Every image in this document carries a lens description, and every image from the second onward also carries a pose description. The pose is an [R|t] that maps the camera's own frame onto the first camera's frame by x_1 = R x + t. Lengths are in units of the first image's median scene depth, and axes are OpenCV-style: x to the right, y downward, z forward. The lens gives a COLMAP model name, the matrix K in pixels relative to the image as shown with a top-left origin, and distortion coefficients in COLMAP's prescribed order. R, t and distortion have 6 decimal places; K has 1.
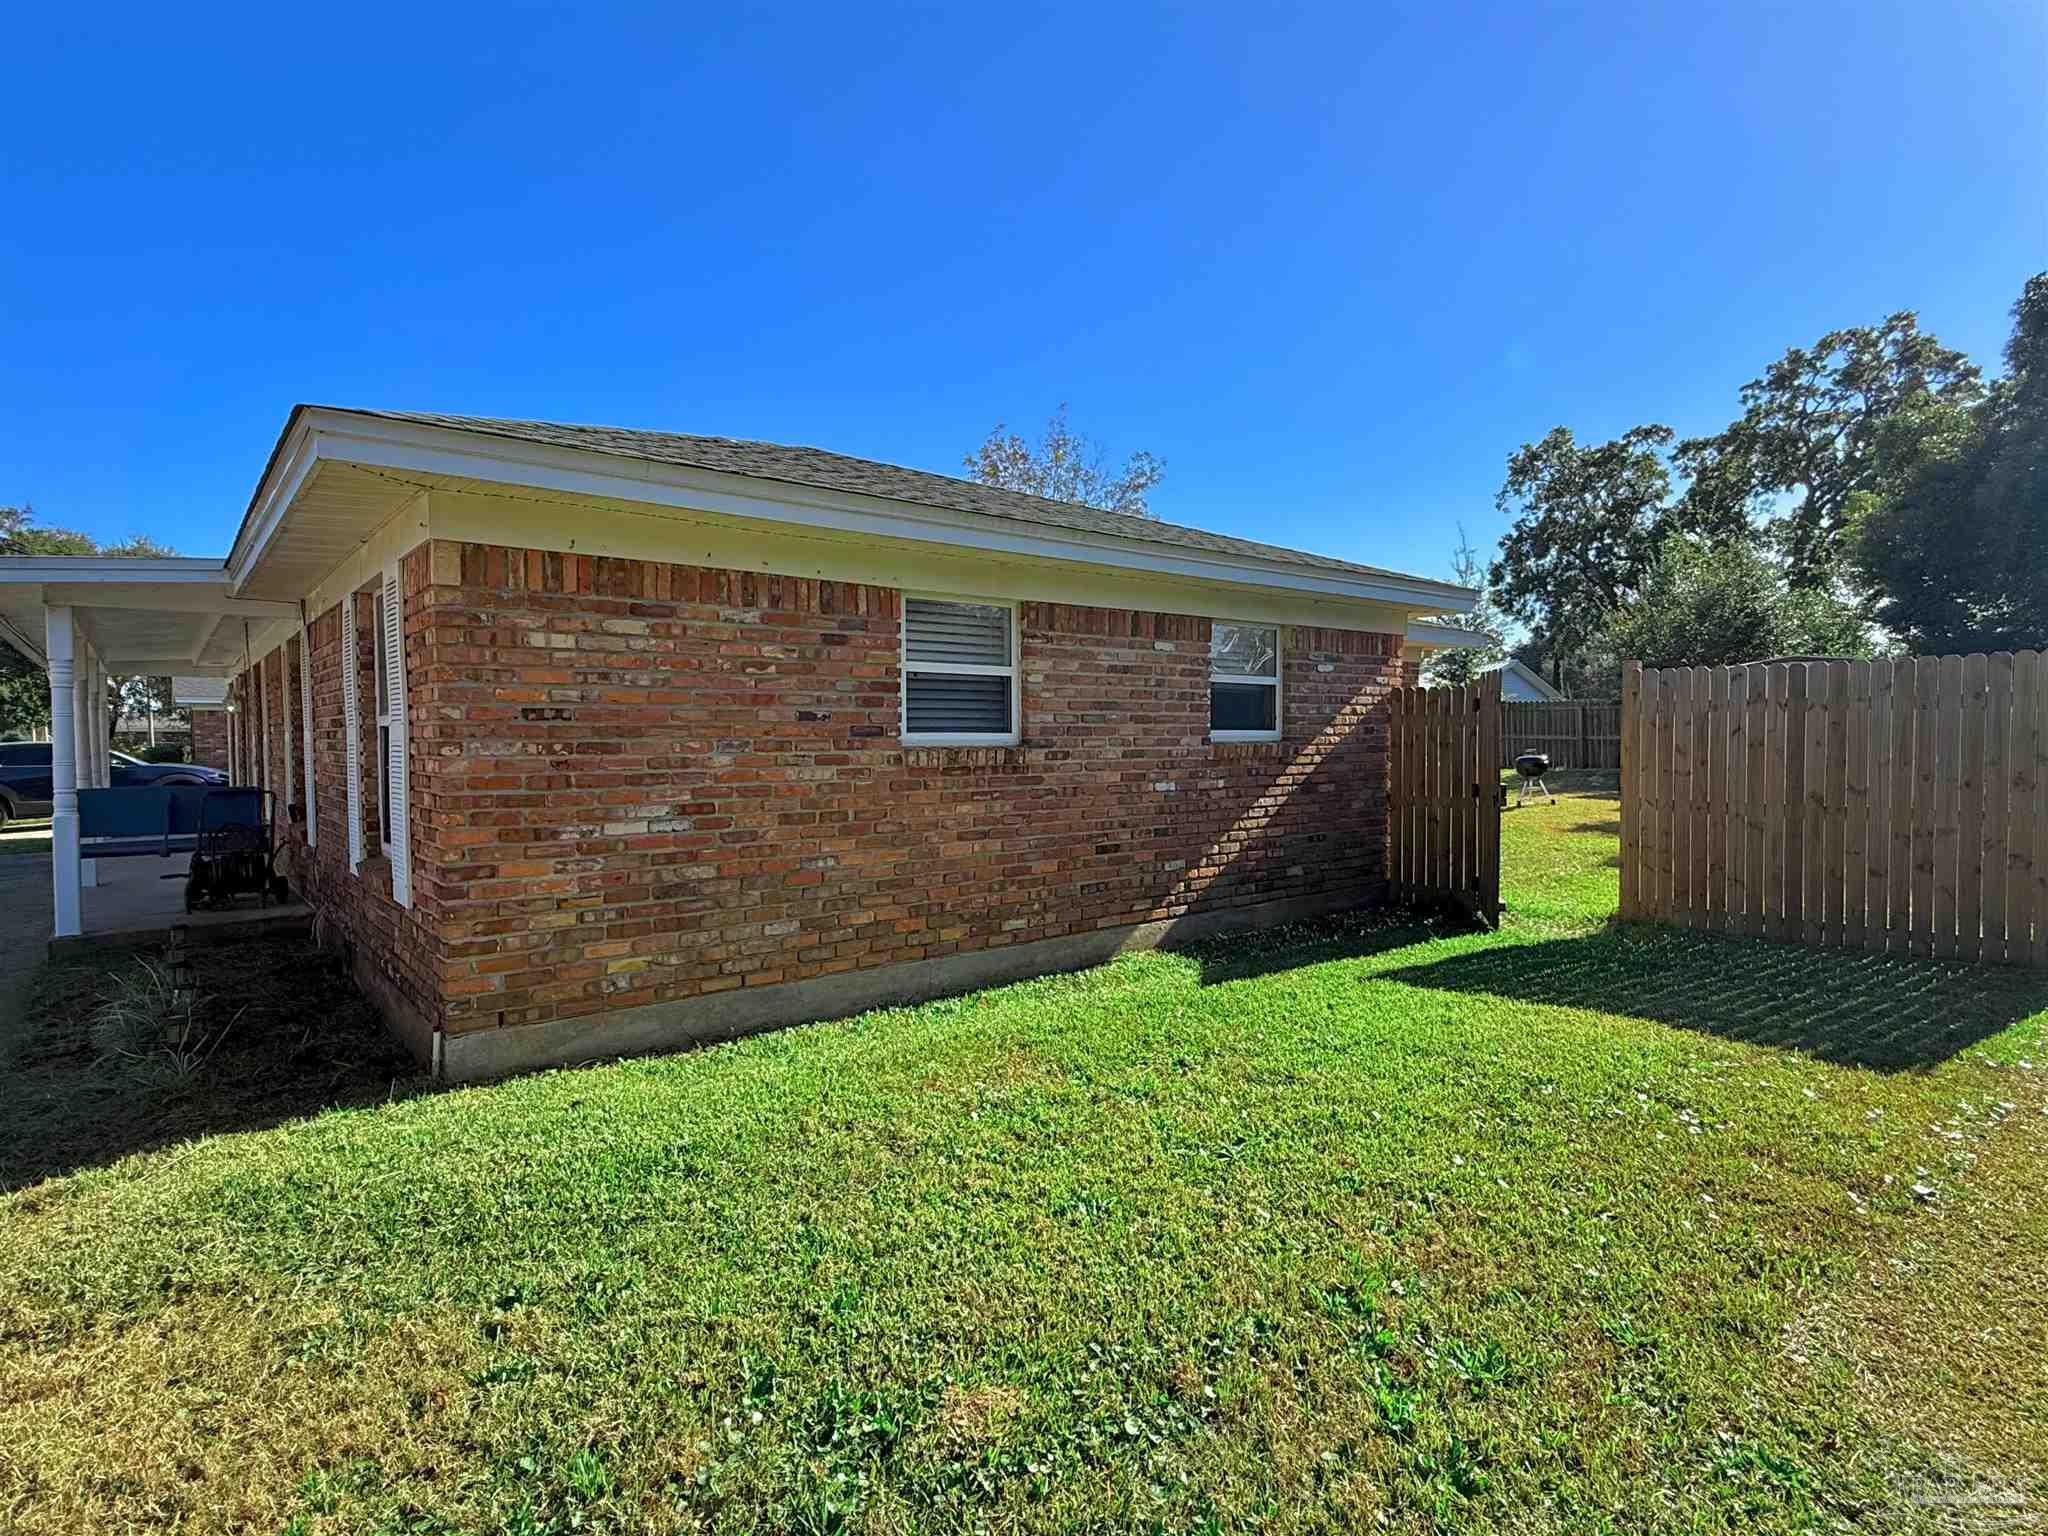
lens RADIAL K [[1071.0, 0, 1014.6], [0, 1071.0, 768.7], [0, 0, 1]] dist [0.000487, -0.000958]
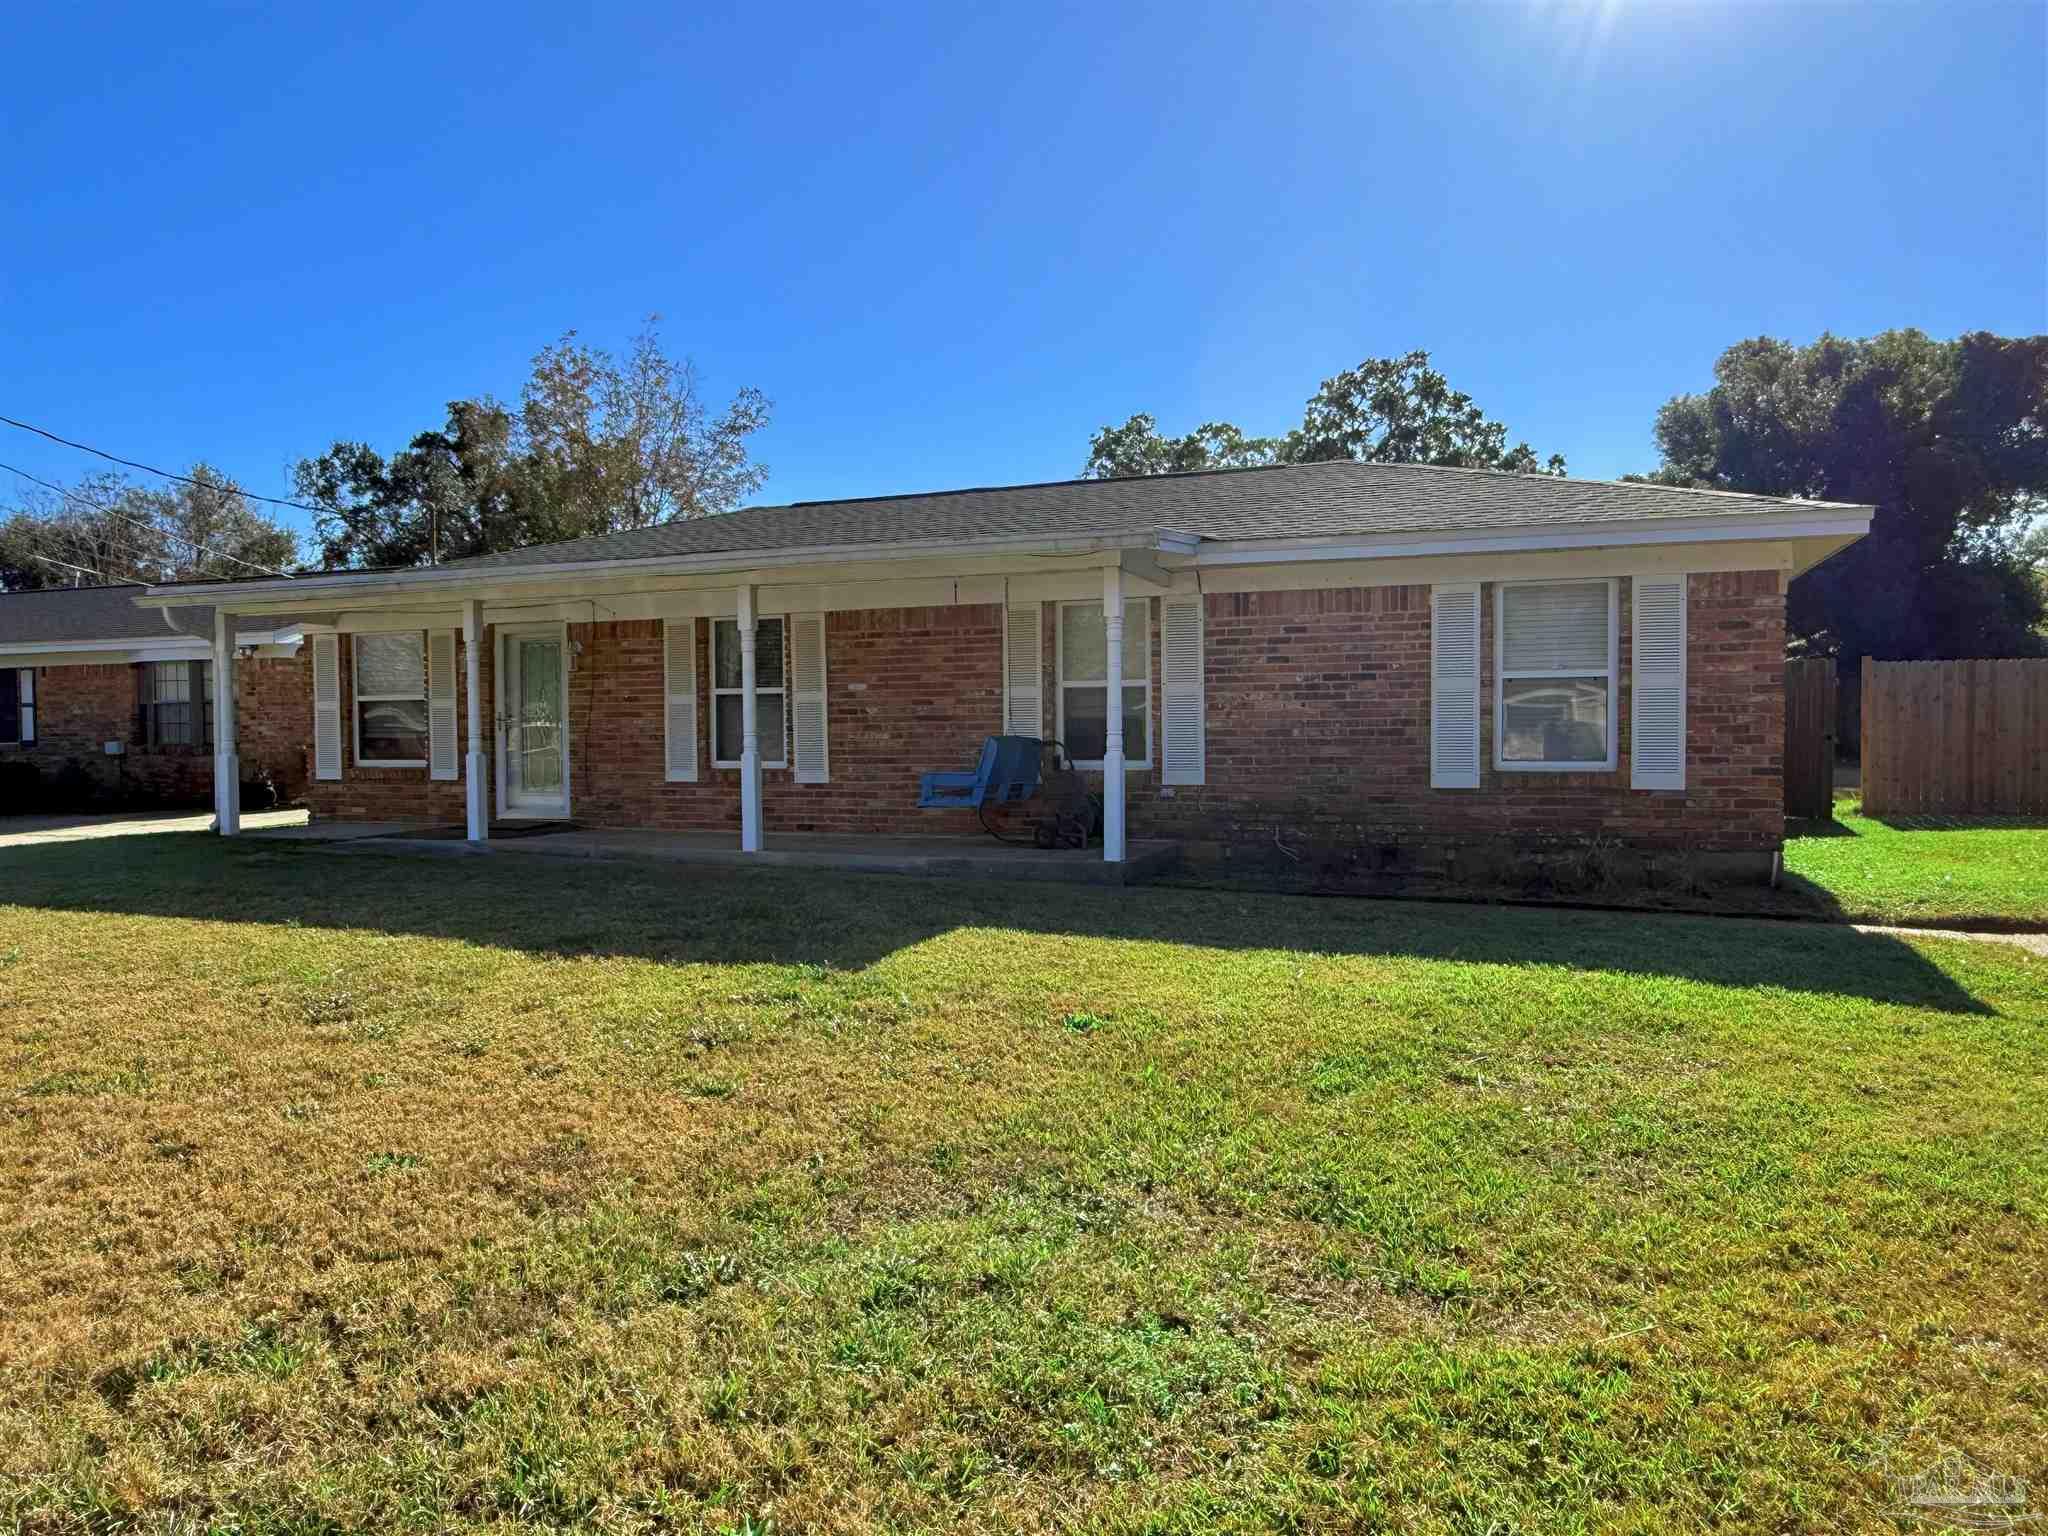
lens RADIAL K [[1368.4, 0, 1028.9], [0, 1368.4, 771.5], [0, 0, 1]] dist [0.000688, -0.001246]
pose [[0.862274, -0.016247, 0.506182, -0.250877], [0.019653, 0.999806, -0.001388, 0.008514], [-0.506061, 0.011145, 0.862426, -0.026096]]
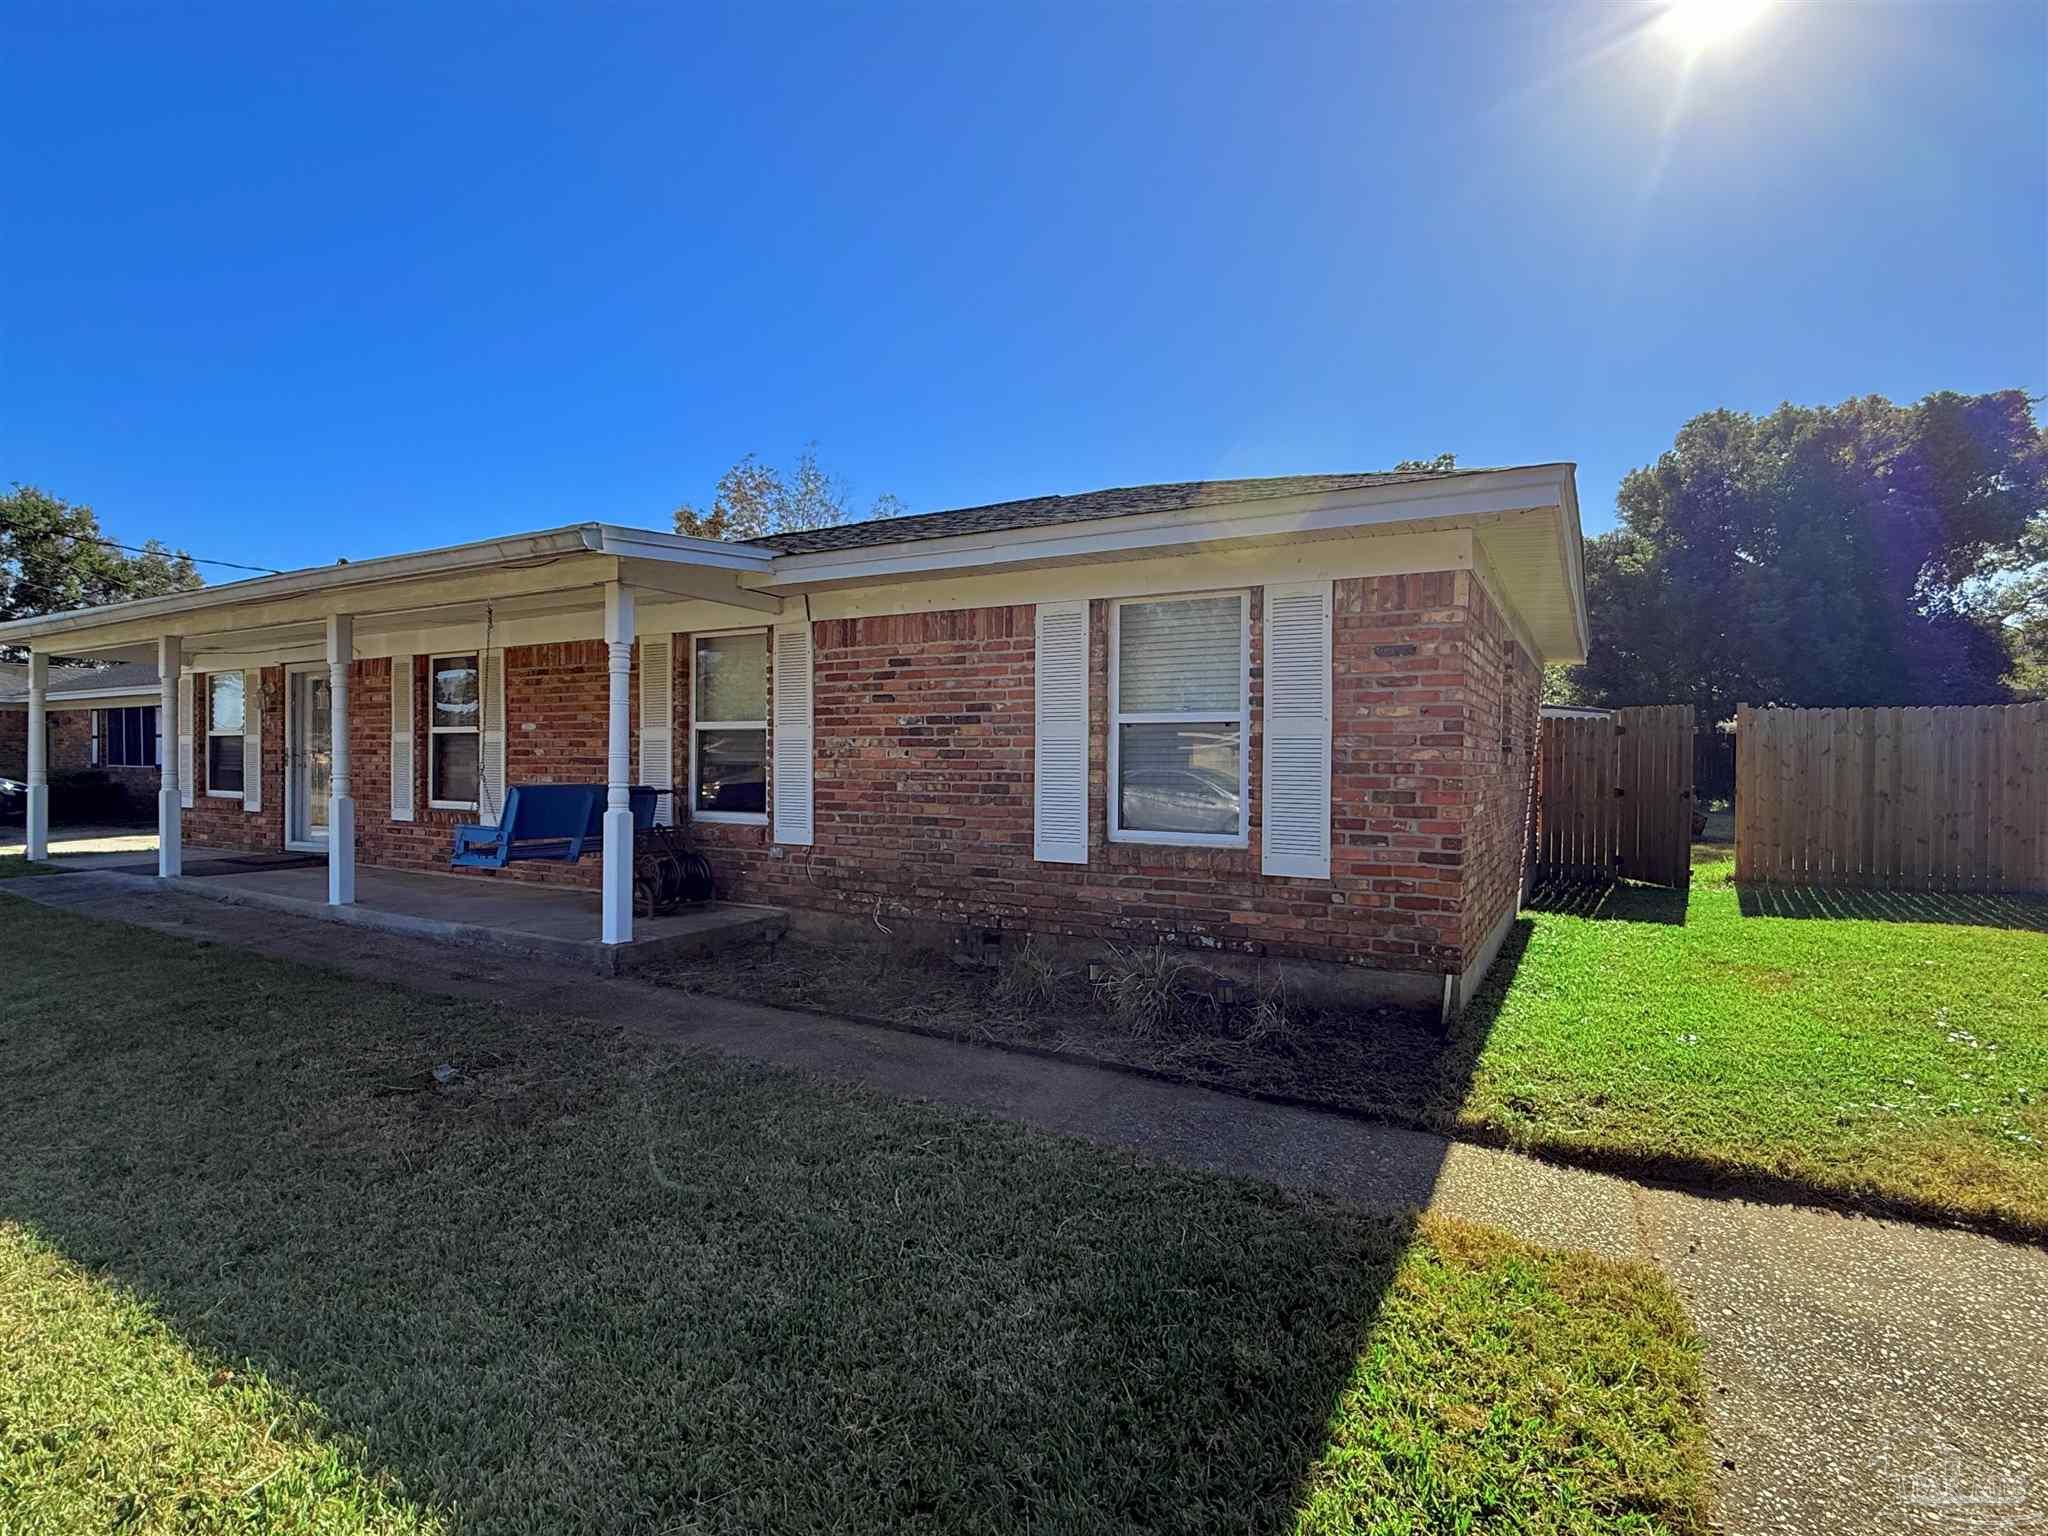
lens RADIAL K [[1017.8, 0, 1031.0], [0, 1017.8, 764.8], [0, 0, 1]] dist [-0.000784, 0.000851]
pose [[0.928295, 0.010153, 0.371705, -0.130648], [0.000573, 0.999587, -0.028734, 0.003570], [-0.371844, 0.026886, 0.927906, 0.011489]]
